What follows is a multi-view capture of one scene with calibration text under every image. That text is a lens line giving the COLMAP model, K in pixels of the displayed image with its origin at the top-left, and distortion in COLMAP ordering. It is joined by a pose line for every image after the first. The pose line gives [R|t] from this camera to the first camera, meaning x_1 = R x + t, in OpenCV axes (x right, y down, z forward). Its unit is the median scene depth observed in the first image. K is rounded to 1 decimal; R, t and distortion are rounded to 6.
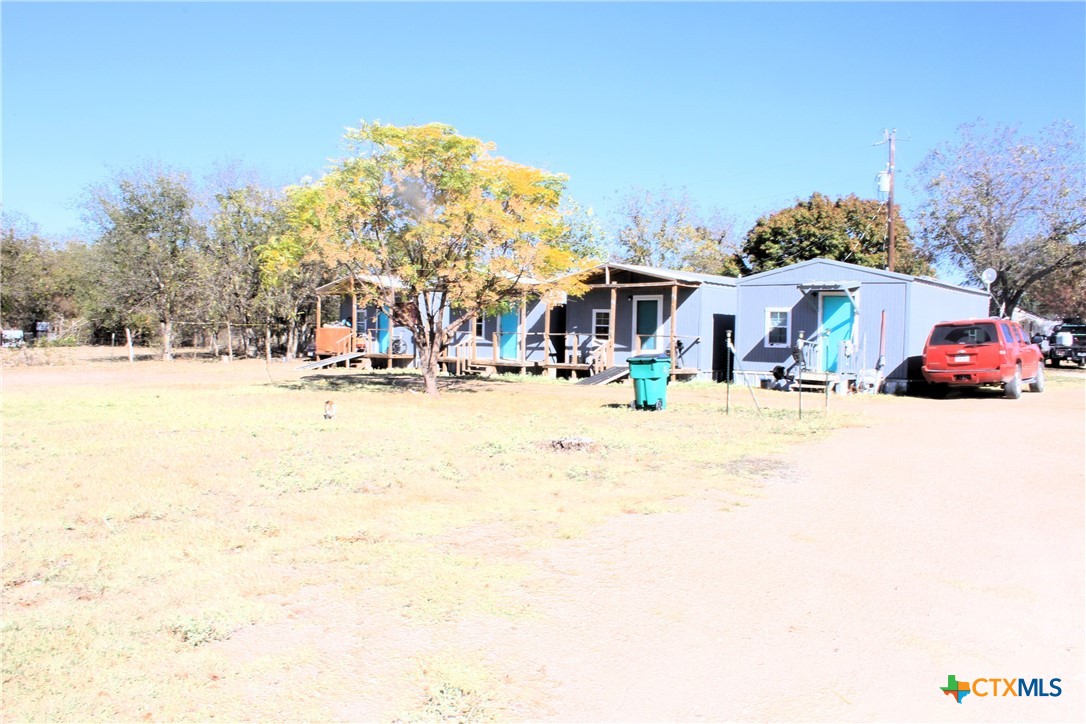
lens RADIAL K [[981.7, 0, 516.5], [0, 981.7, 364.2], [0, 0, 1]] dist [-0.094311, -0.006656]
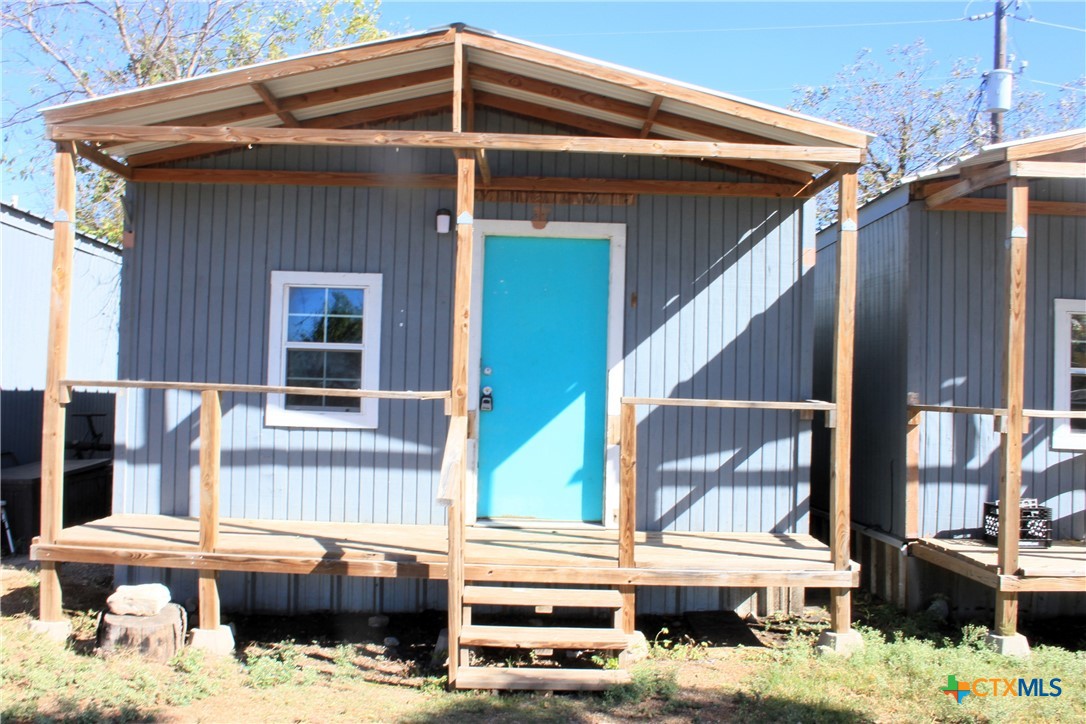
lens RADIAL K [[981.7, 0, 516.5], [0, 981.7, 364.2], [0, 0, 1]] dist [-0.094311, -0.006656]
pose [[0.714178, 0.021623, 0.699630, -0.168125], [0.010376, 0.999086, -0.041470, -0.033257], [-0.699887, 0.036876, 0.713301, 0.939191]]
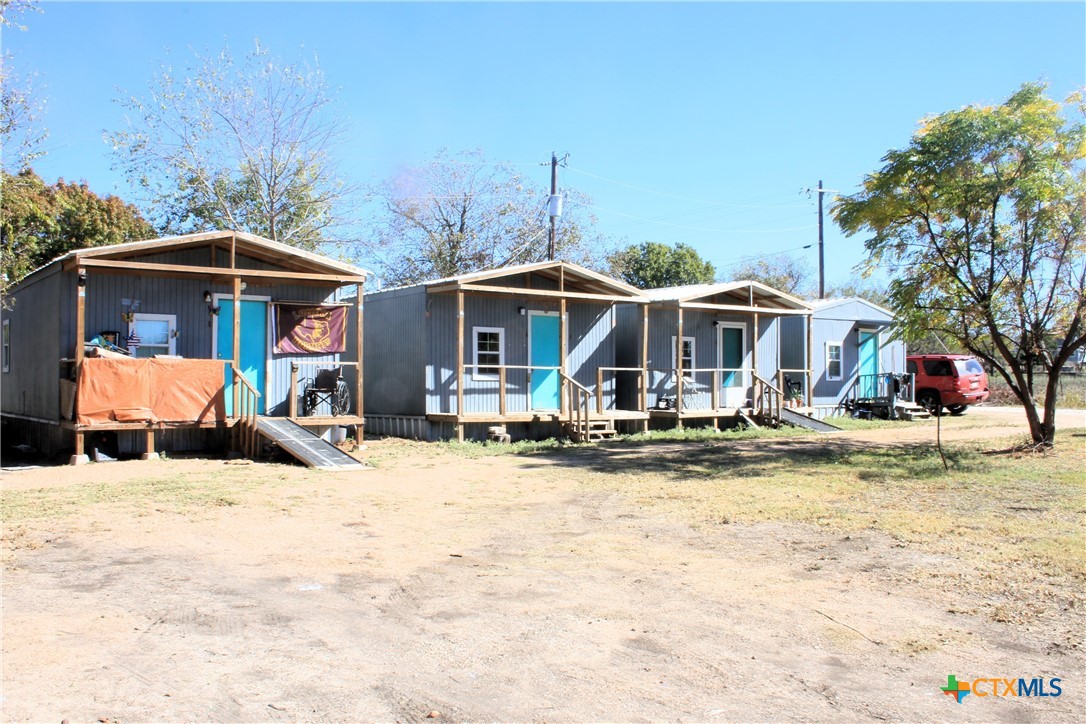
lens RADIAL K [[981.7, 0, 516.5], [0, 981.7, 364.2], [0, 0, 1]] dist [-0.094311, -0.006656]
pose [[0.173214, 0.000448, 0.984884, -0.681792], [0.036182, 0.999322, -0.006818, -0.034156], [-0.984219, 0.036816, 0.173080, 0.998061]]
